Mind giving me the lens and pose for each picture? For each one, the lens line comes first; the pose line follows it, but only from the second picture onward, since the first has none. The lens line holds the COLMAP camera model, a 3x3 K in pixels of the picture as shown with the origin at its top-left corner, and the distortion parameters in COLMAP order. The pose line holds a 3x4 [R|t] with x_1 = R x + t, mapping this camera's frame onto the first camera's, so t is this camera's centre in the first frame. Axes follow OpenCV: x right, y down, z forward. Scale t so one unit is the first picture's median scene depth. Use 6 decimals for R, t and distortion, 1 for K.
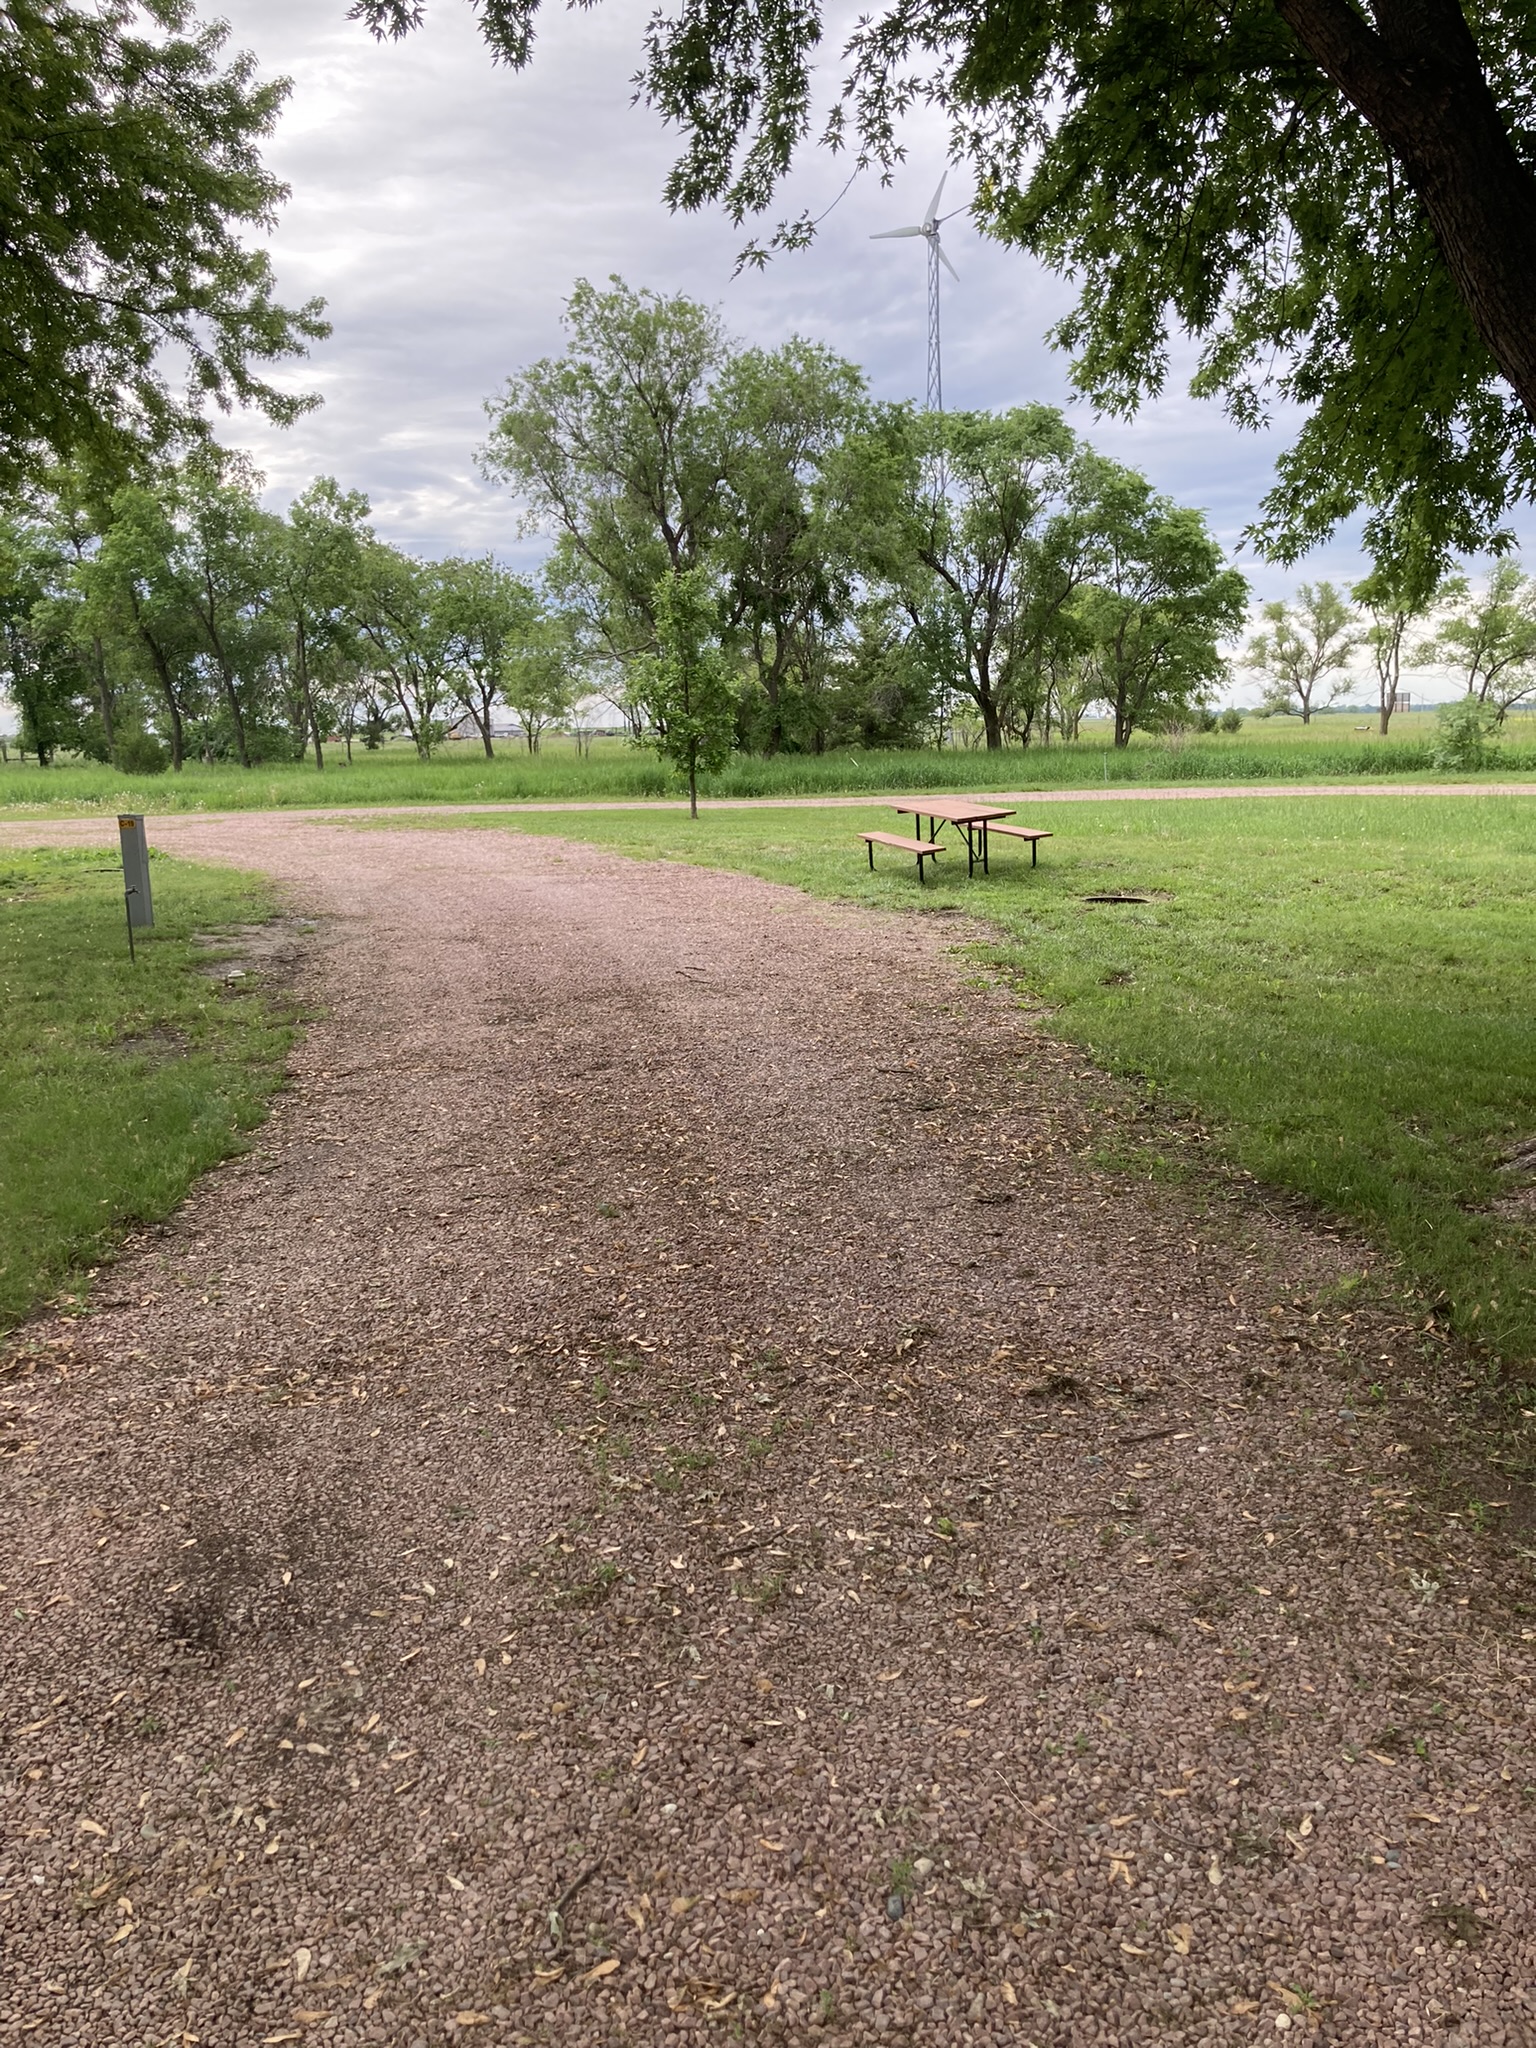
lens RADIAL K [[1653.6, 0, 777.2], [0, 1653.6, 1008.0], [0, 0, 1]] dist [0.038967, -0.050163]
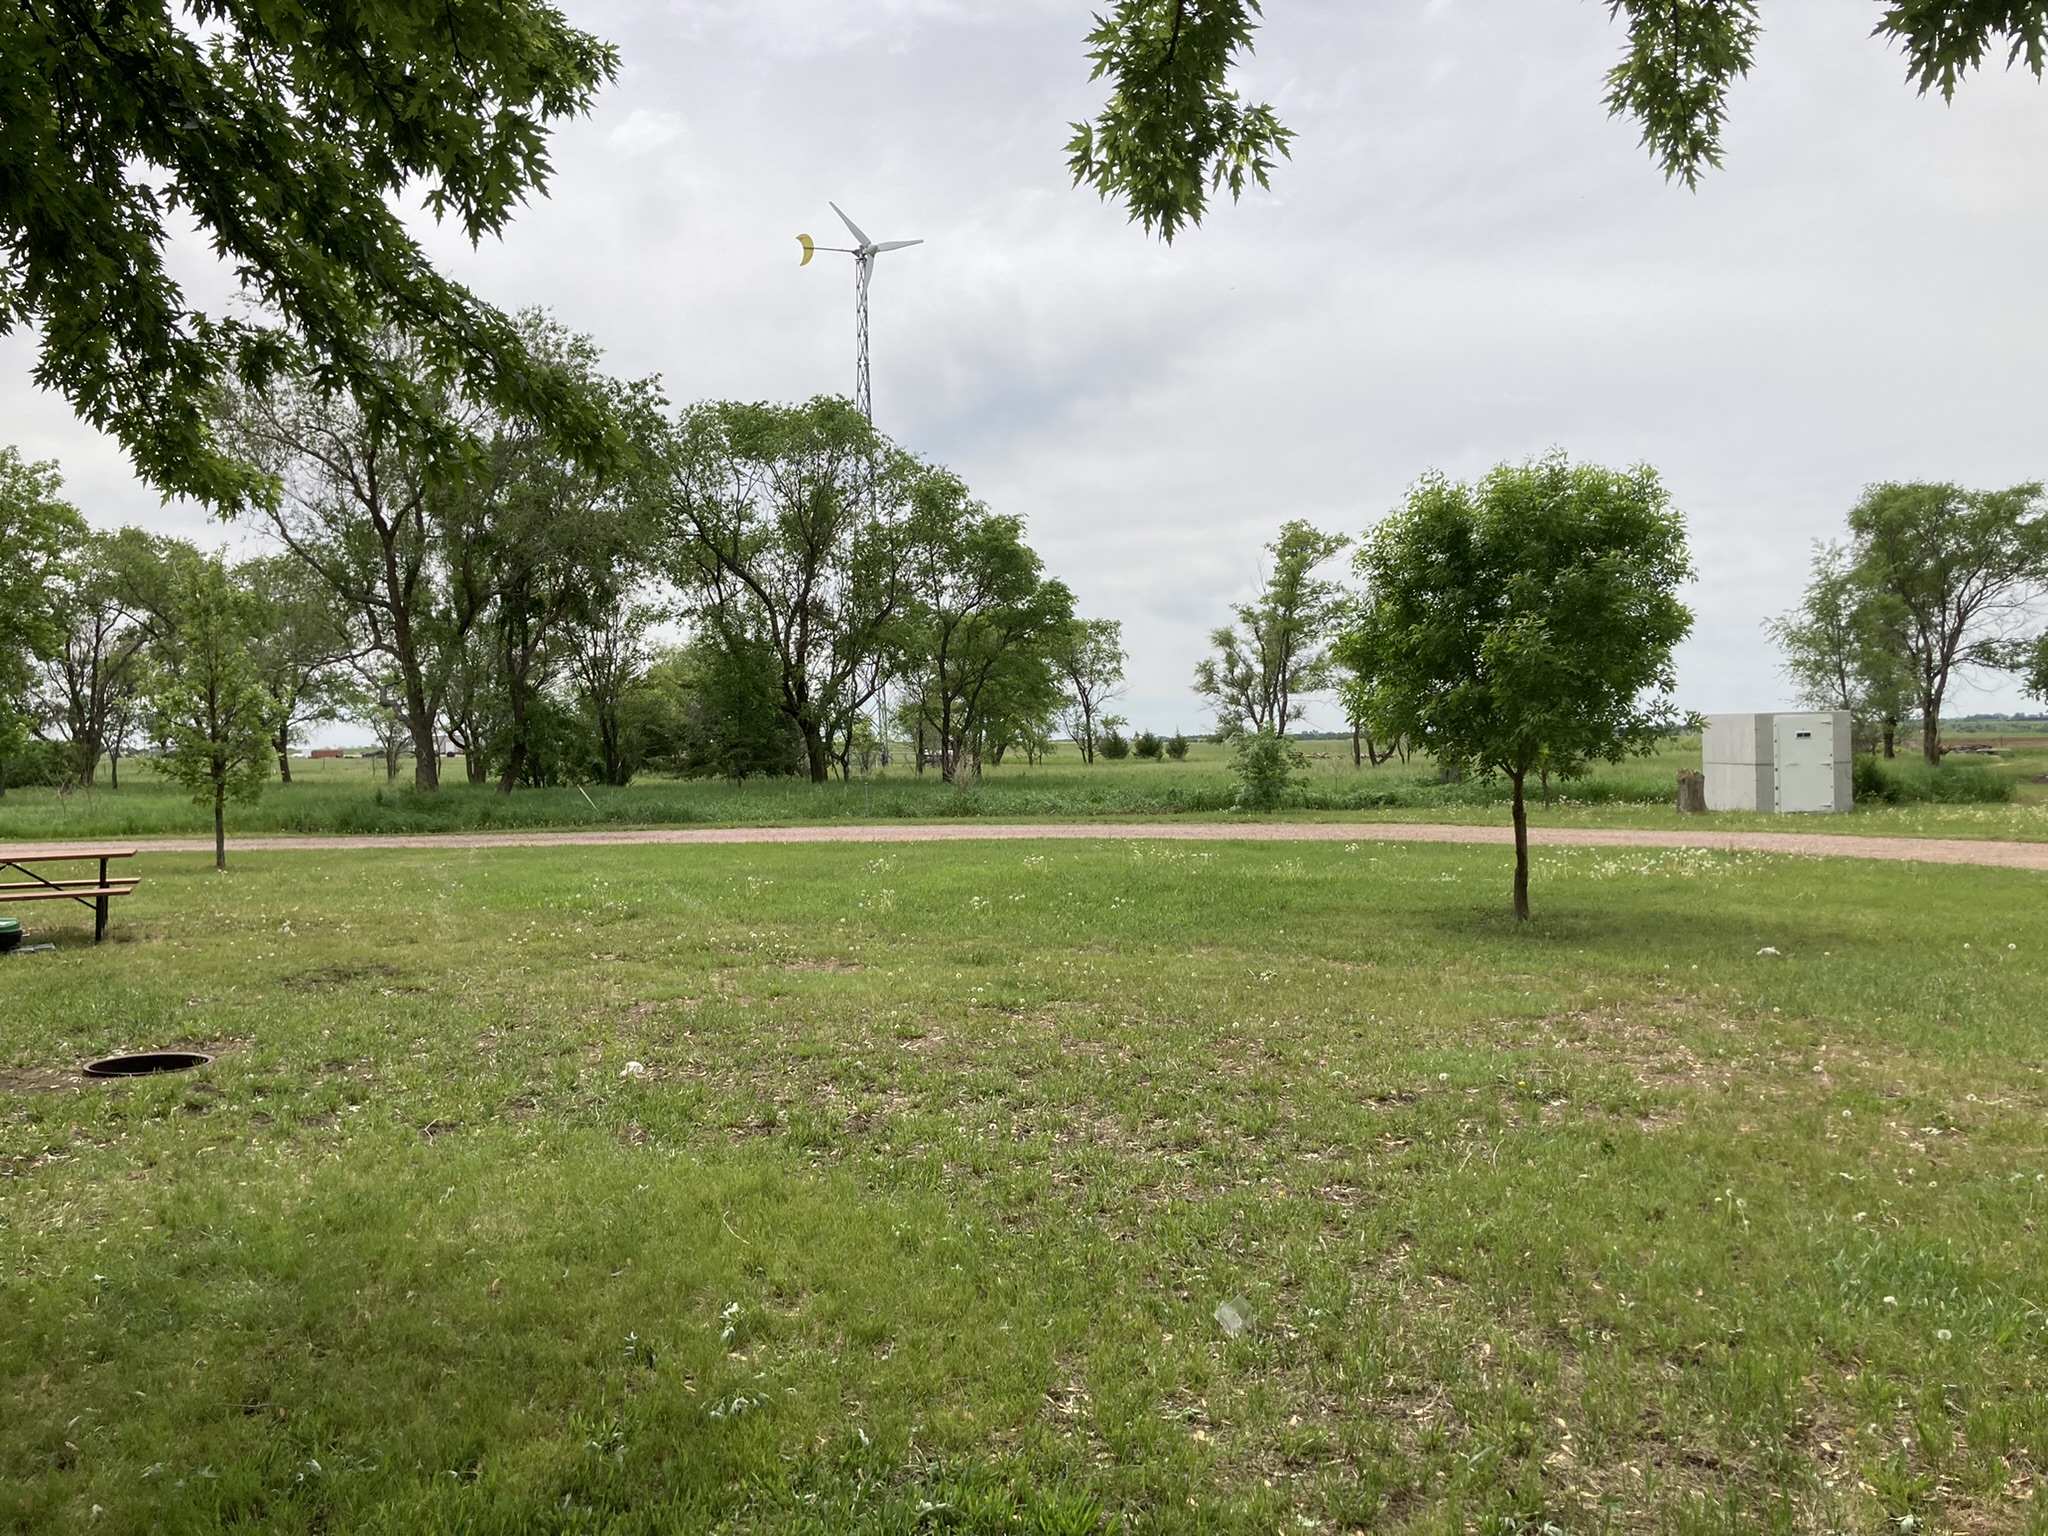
lens RADIAL K [[1653.6, 0, 1007.1], [0, 1653.6, 773.7], [0, 0, 1]] dist [0.038967, -0.050163]
pose [[0.994618, 0.003625, 0.103543, 0.172354], [0.012309, 0.988176, -0.152832, -0.024592], [-0.102873, 0.153284, 0.982813, 0.147455]]
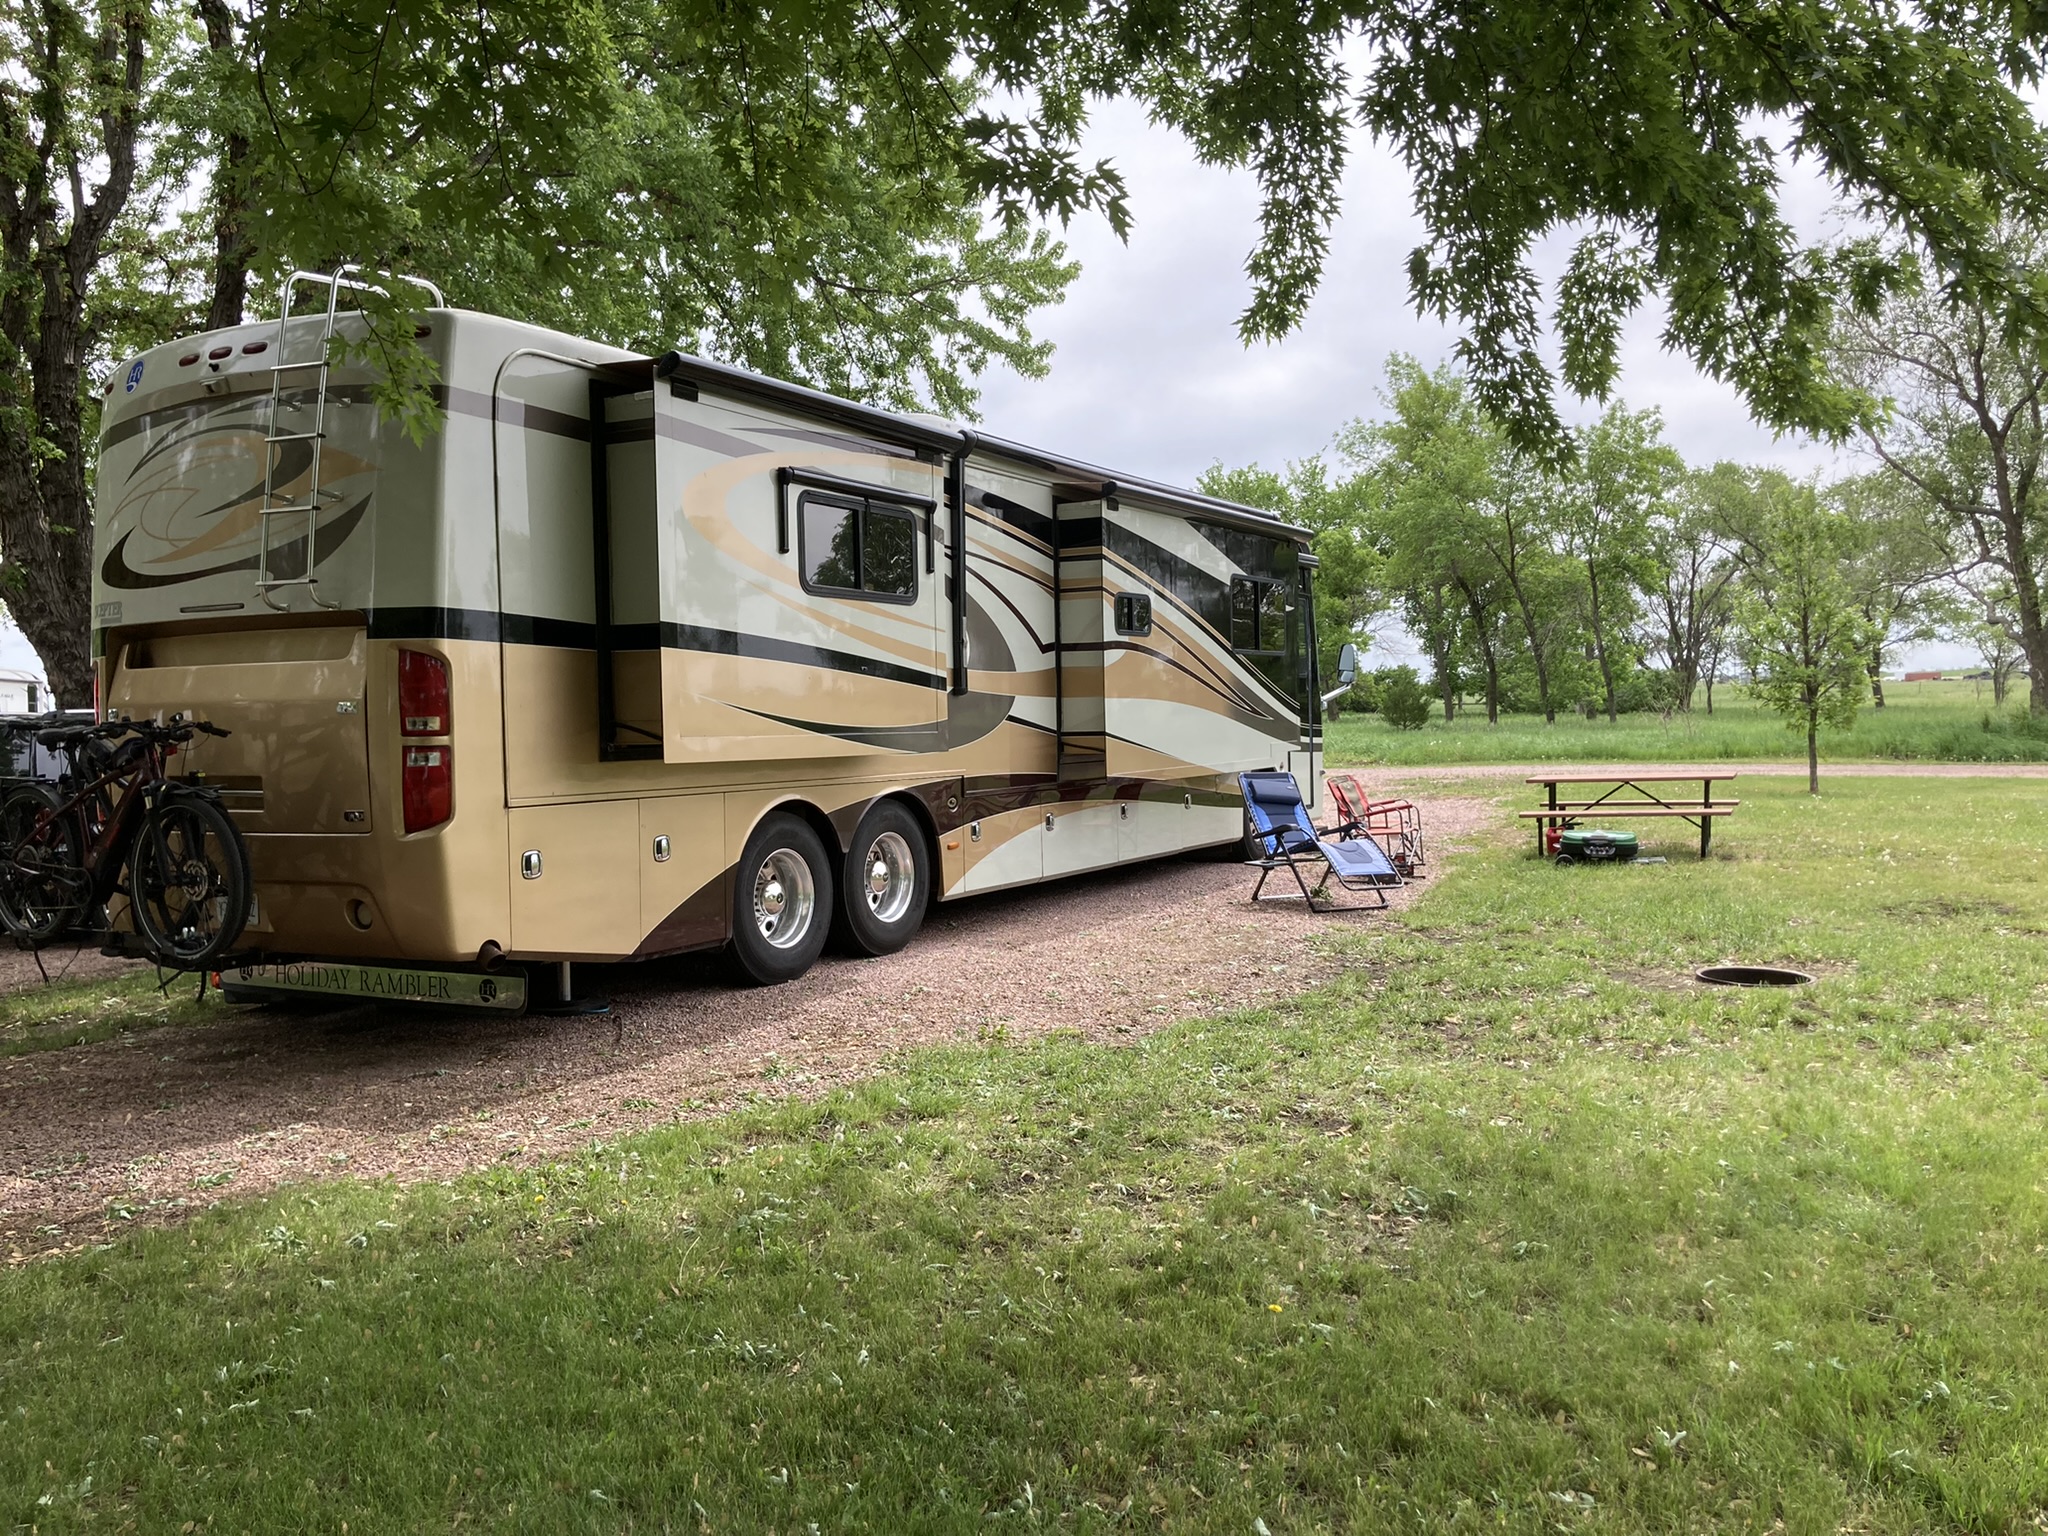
lens RADIAL K [[1653.6, 0, 1010.6], [0, 1653.6, 753.9], [0, 0, 1]] dist [0.038967, -0.050163]
pose [[0.707311, 0.016292, -0.706715, 0.172267], [-0.100592, 0.991880, -0.077812, -0.024110], [0.699709, 0.126127, 0.703206, 0.143232]]
